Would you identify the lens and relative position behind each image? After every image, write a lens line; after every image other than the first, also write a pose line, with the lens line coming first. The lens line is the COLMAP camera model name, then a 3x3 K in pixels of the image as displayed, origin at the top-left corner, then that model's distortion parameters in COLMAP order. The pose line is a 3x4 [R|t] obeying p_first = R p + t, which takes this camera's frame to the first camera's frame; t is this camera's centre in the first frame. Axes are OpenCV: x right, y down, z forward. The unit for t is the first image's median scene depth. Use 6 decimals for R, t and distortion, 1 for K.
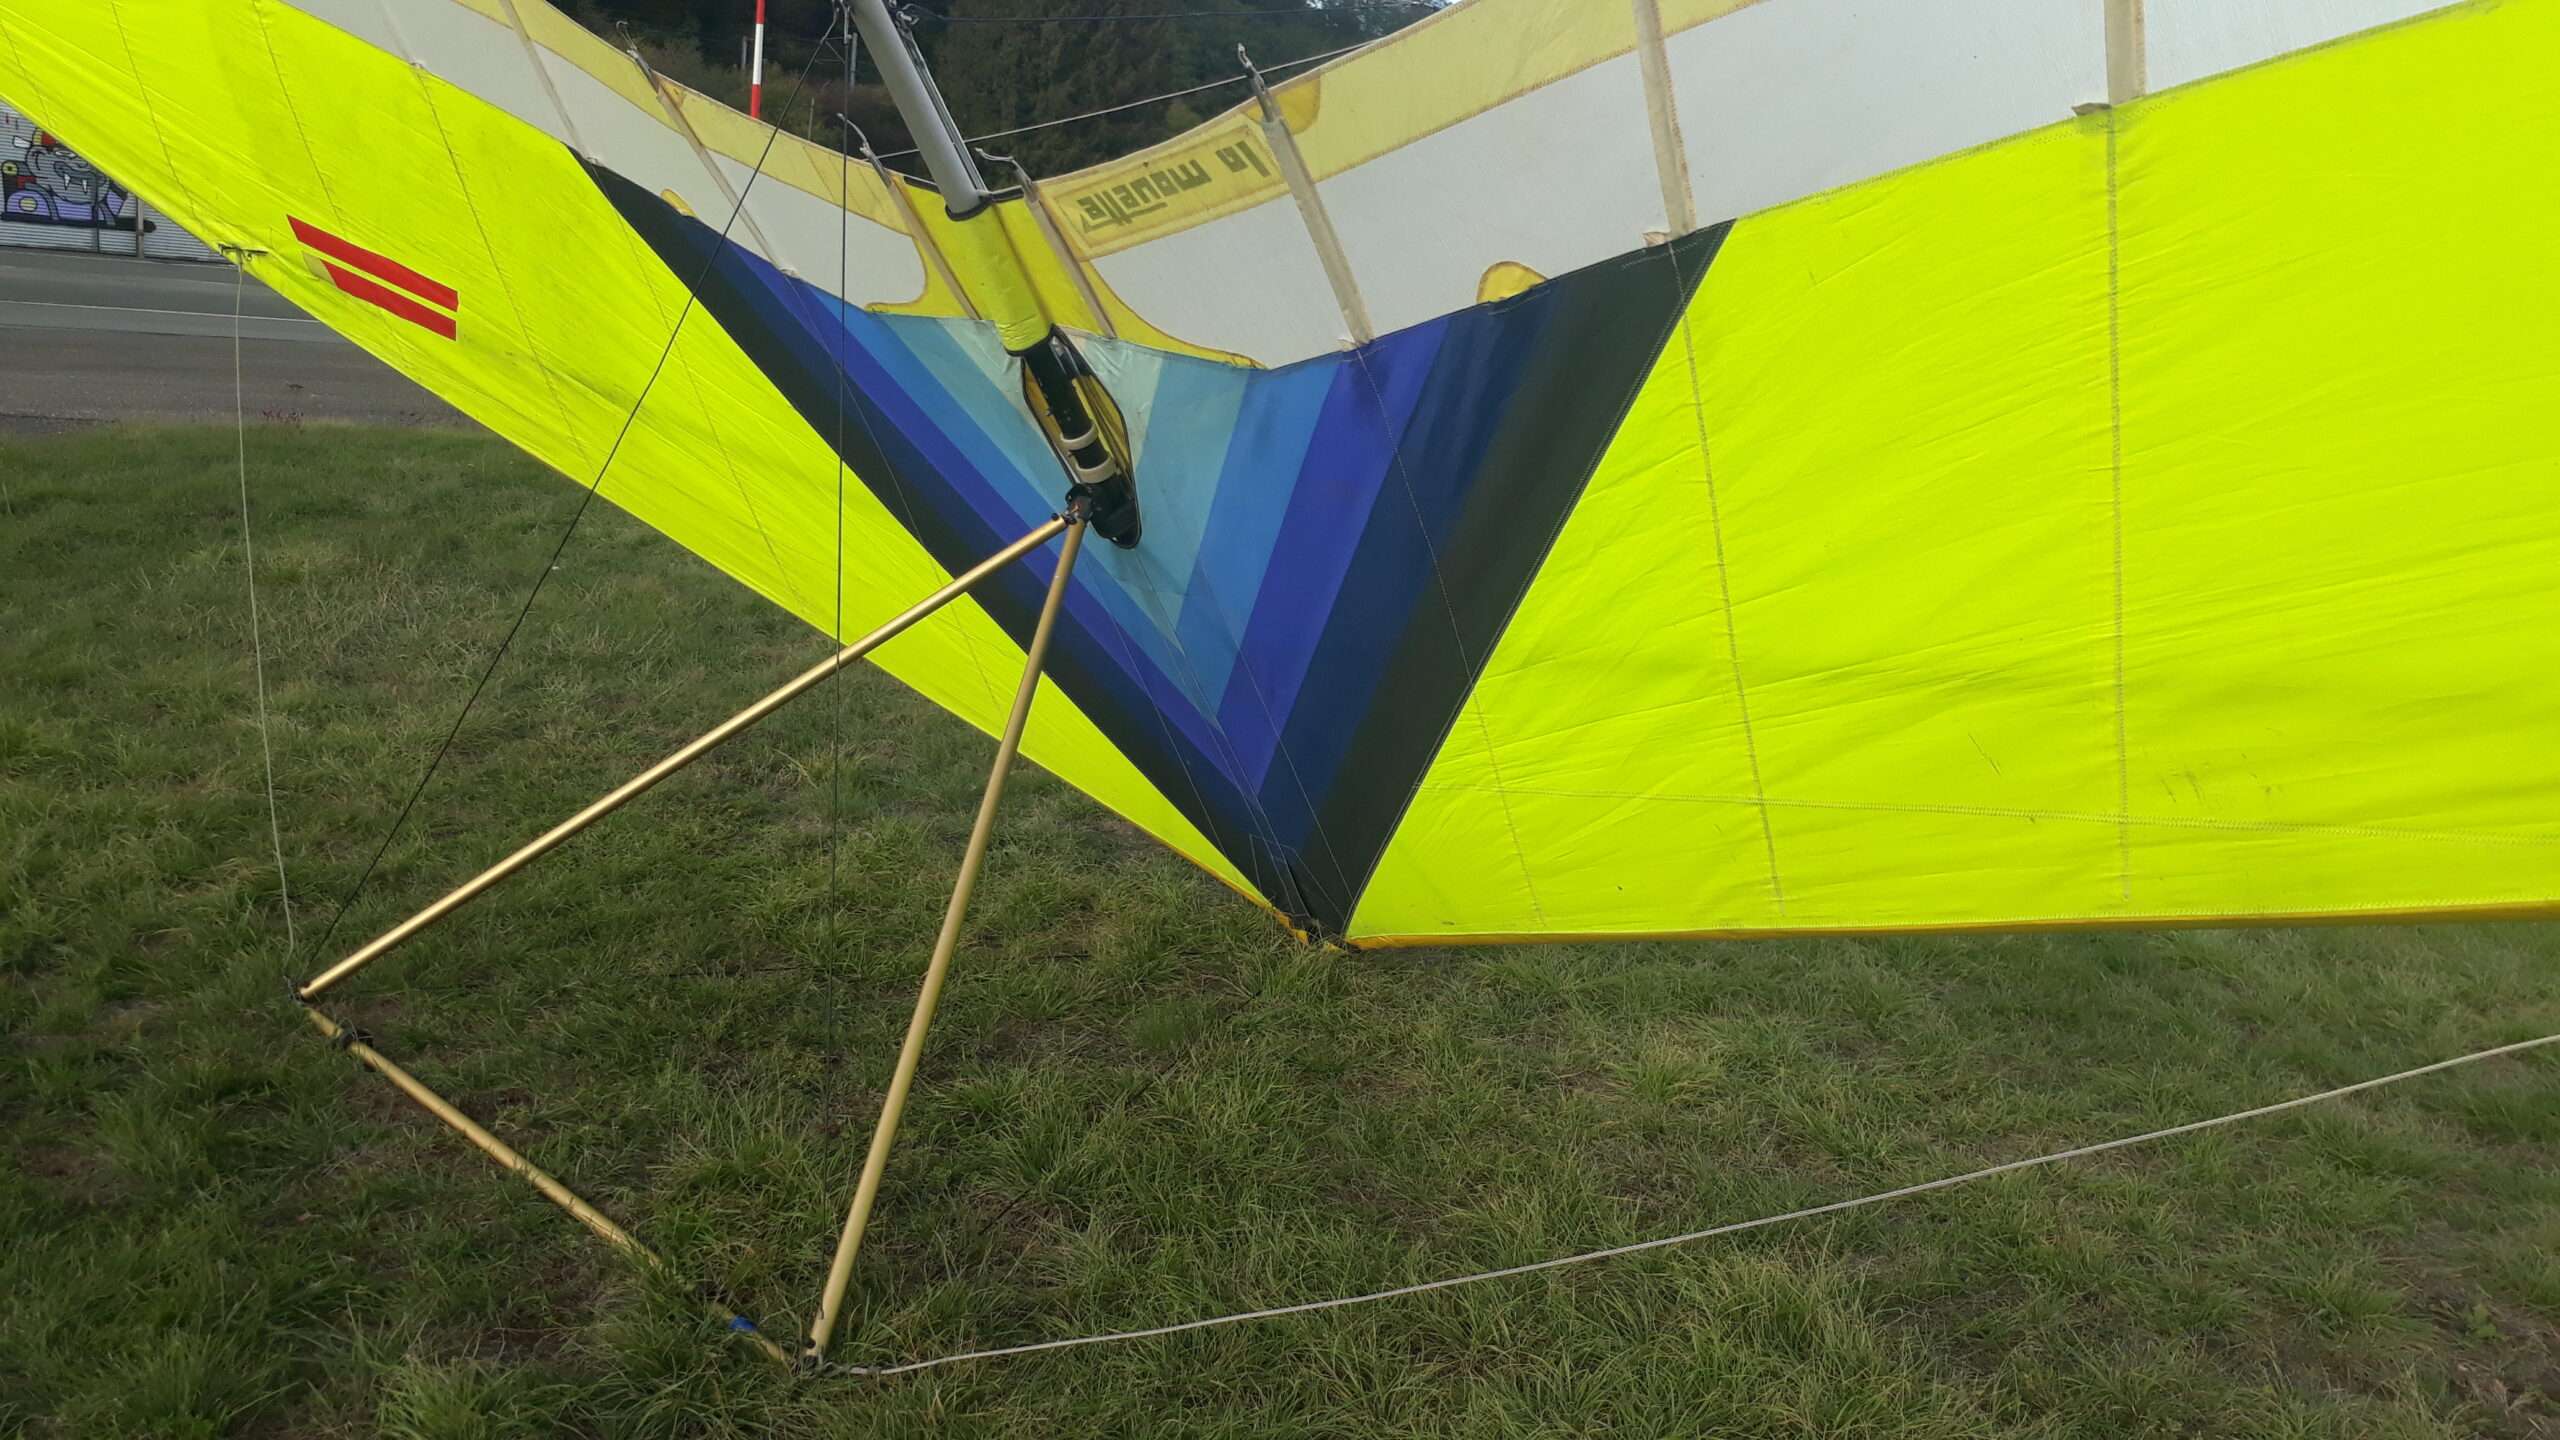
lens RADIAL K [[2067.1, 0, 1280.0], [0, 2067.1, 720.0], [0, 0, 1]] dist [0.071811, -0.125195]
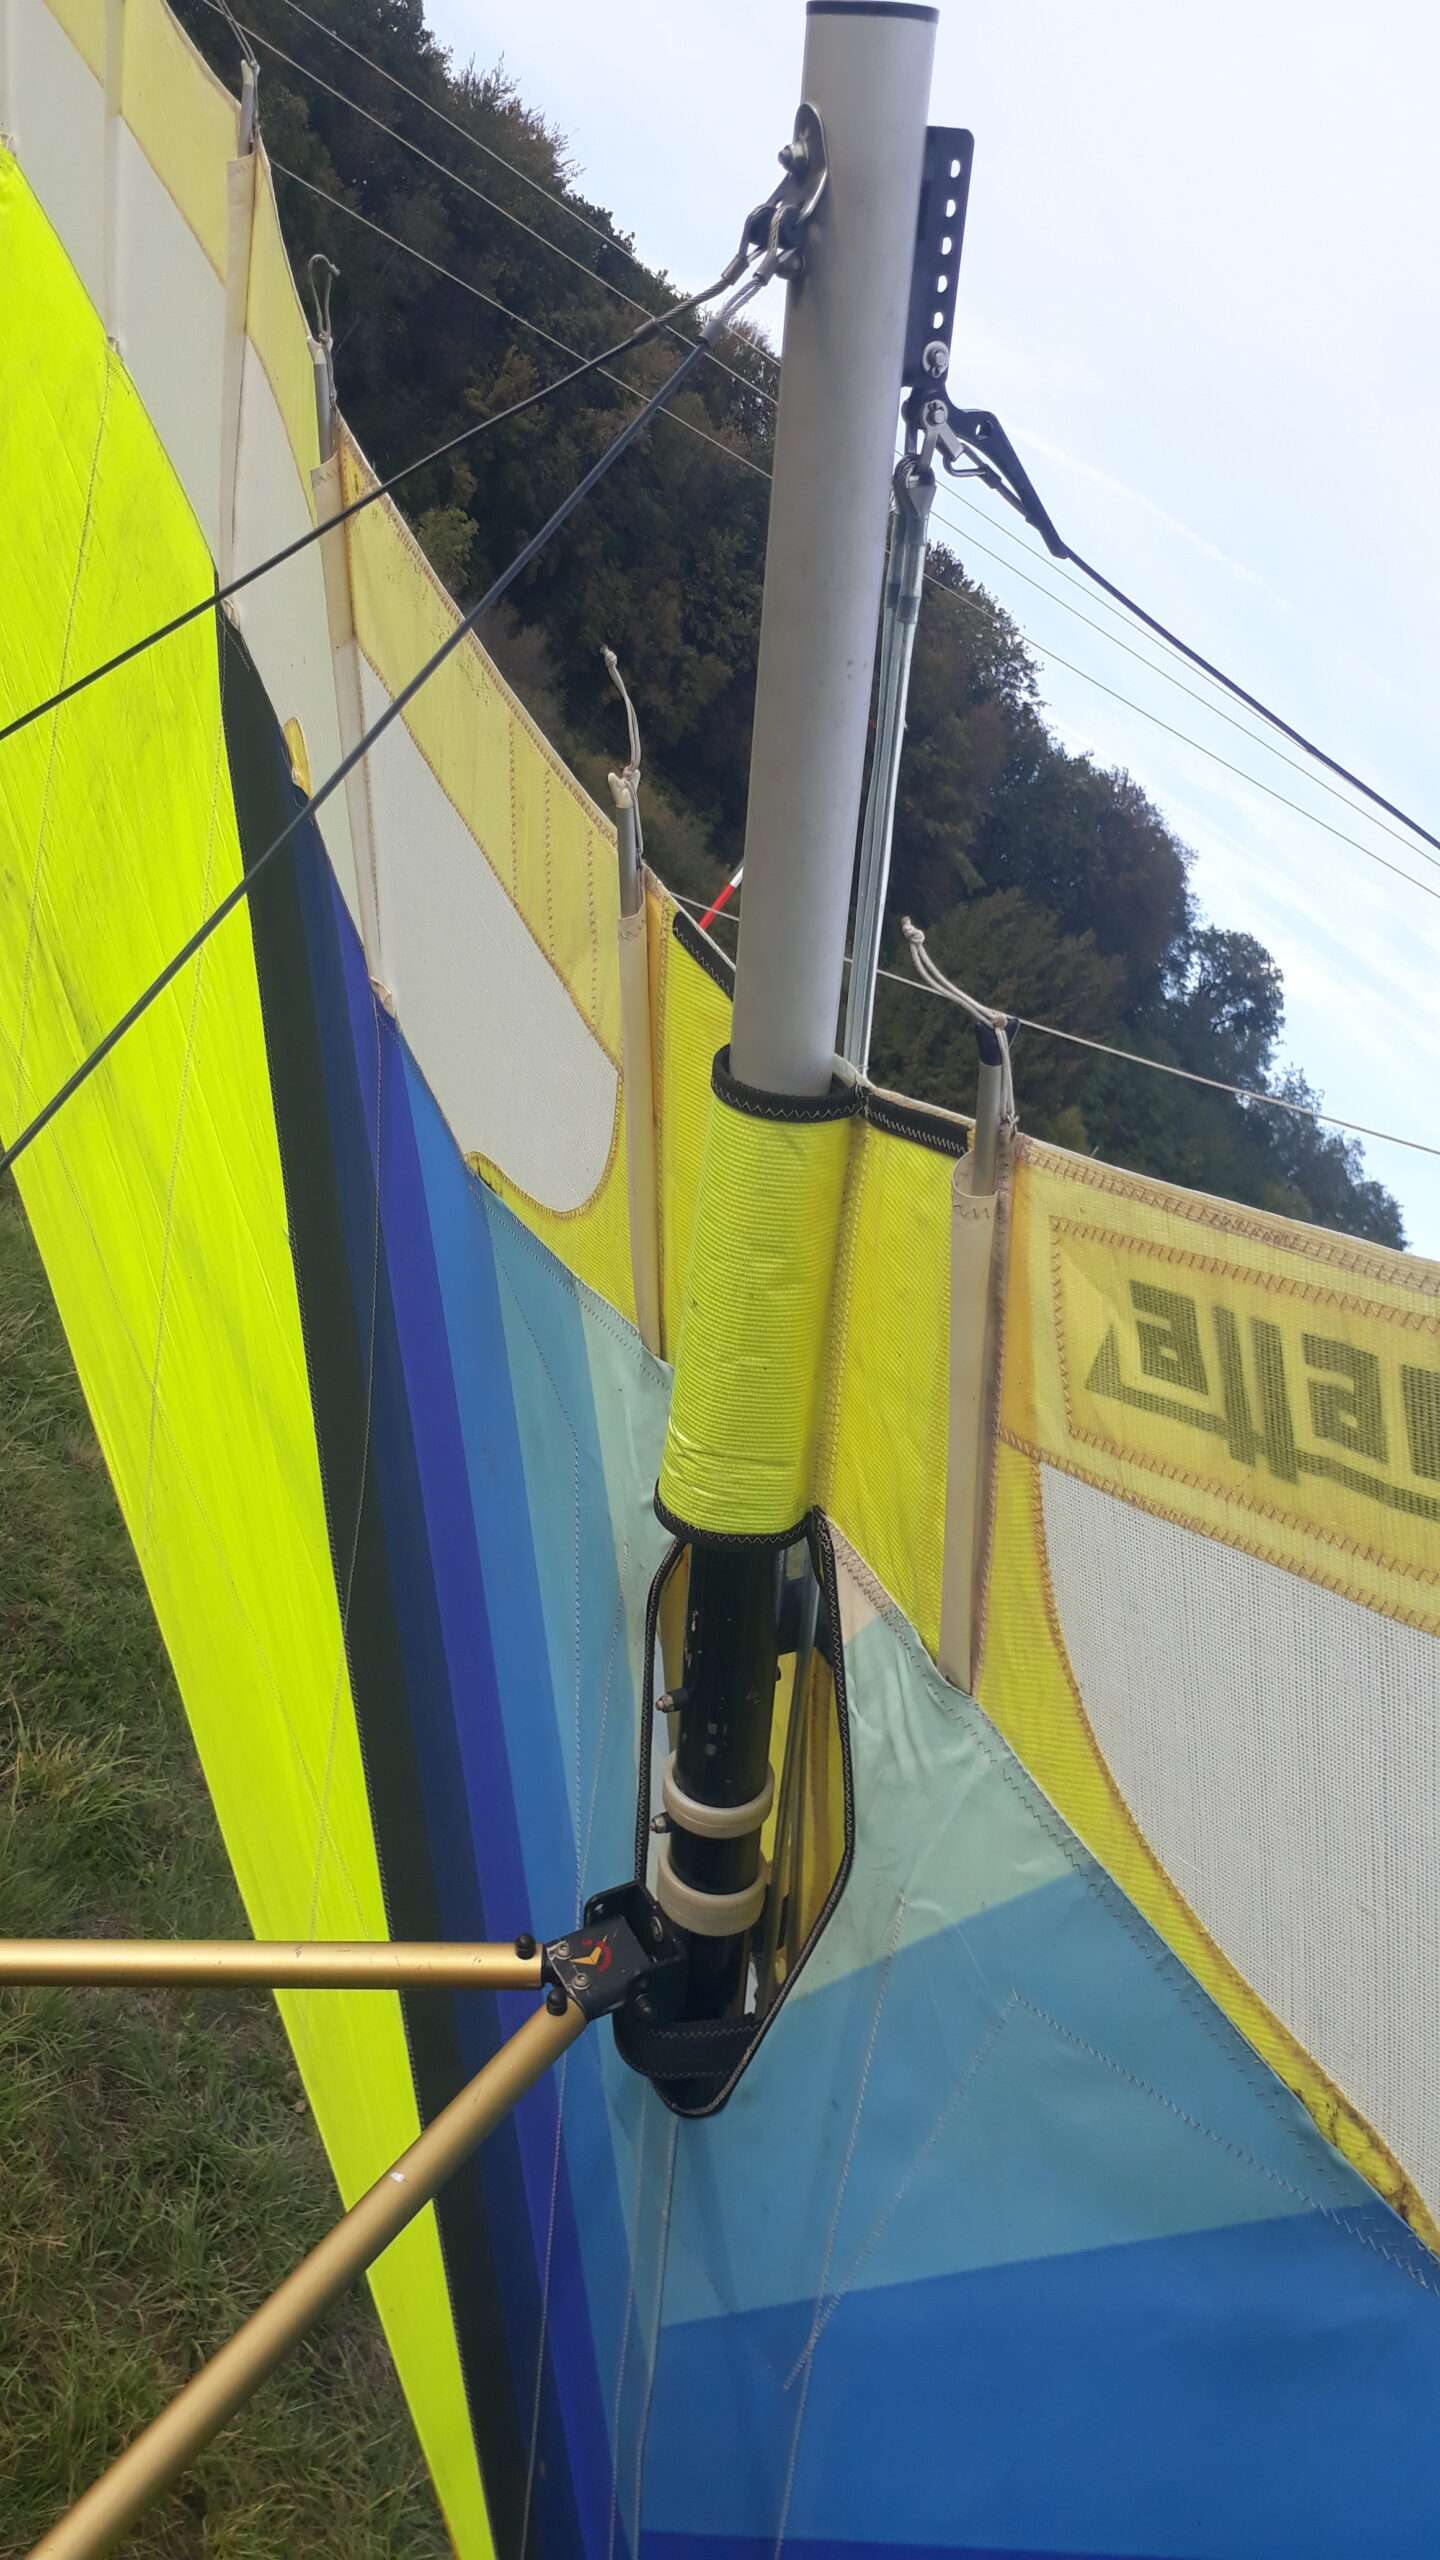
lens RADIAL K [[2081.2, 0, 681.7], [0, 2081.2, 1191.8], [0, 0, 1]] dist [0.117990, -0.221512]
pose [[0.828984, 0.525587, -0.191163, -0.091250], [-0.553518, 0.819944, -0.145977, -0.172418], [0.080019, 0.226824, 0.970643, 0.670895]]
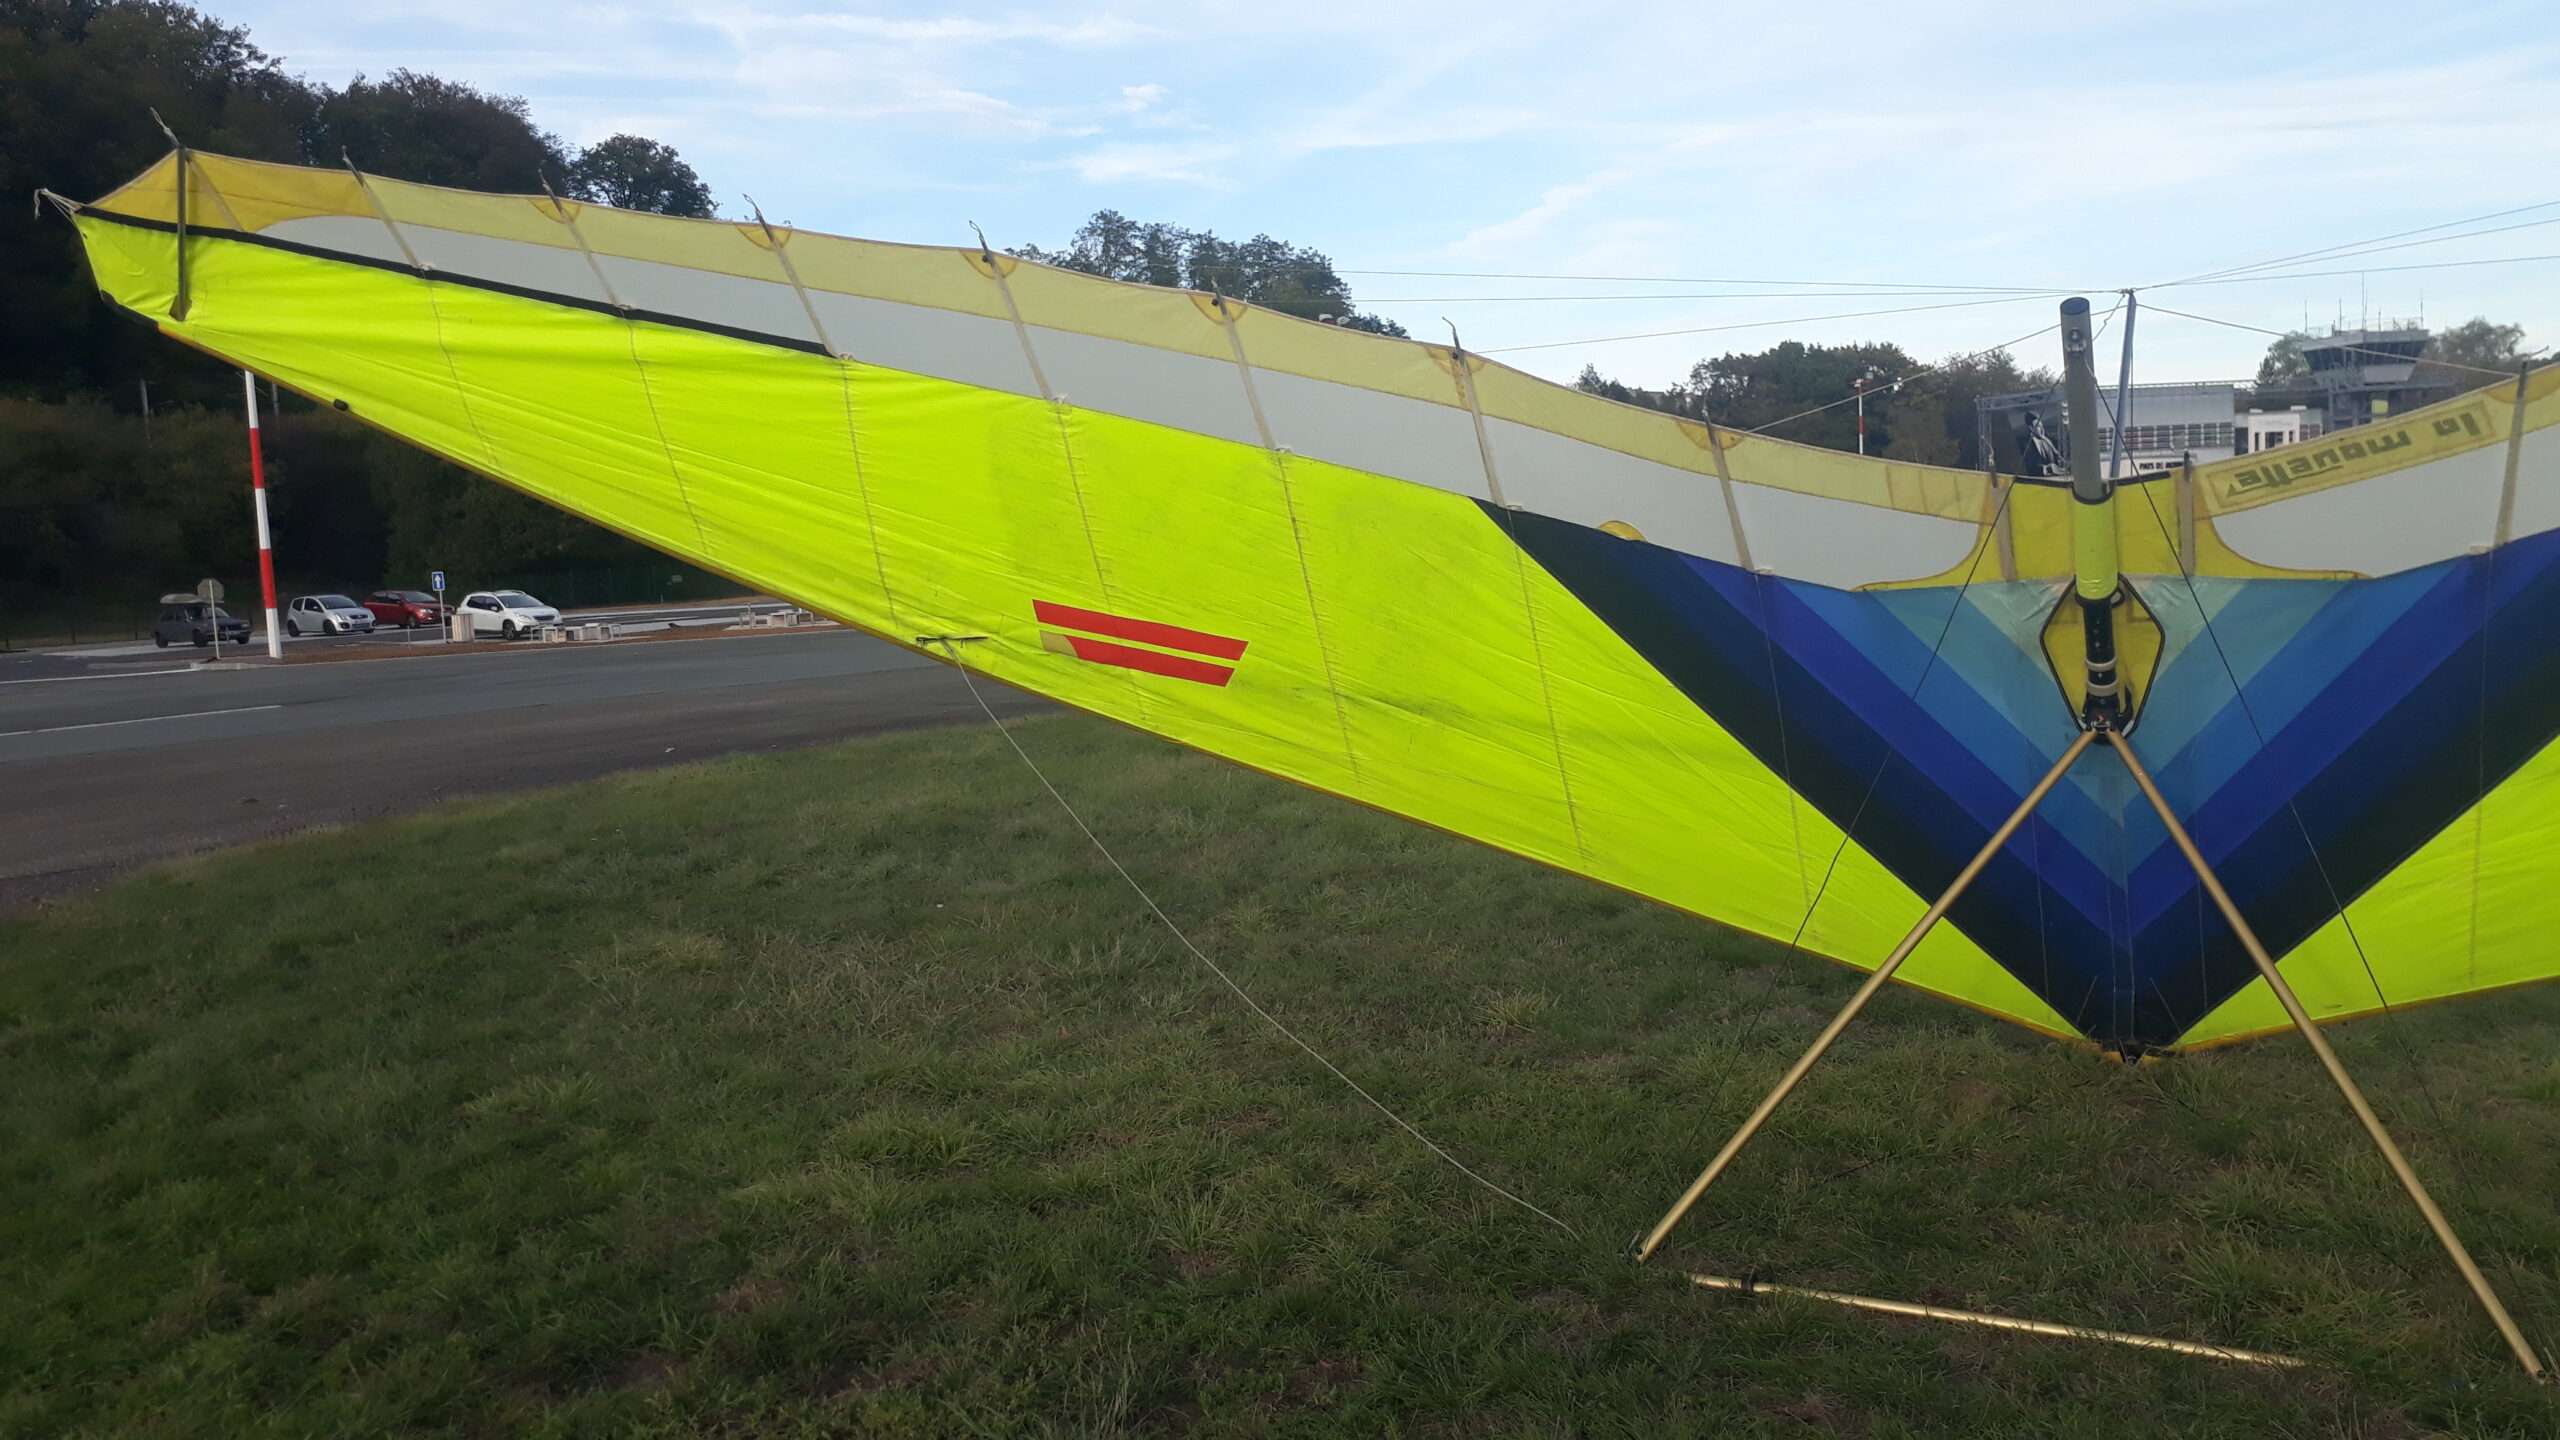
lens RADIAL K [[2147.2, 0, 1280.0], [0, 2147.2, 720.0], [0, 0, 1]] dist [0.012270, 0.002459]
pose [[0.951476, -0.172924, 0.254539, -0.924538], [0.197379, 0.977553, -0.073701, -0.109745], [-0.236080, 0.120365, 0.964250, -0.107095]]
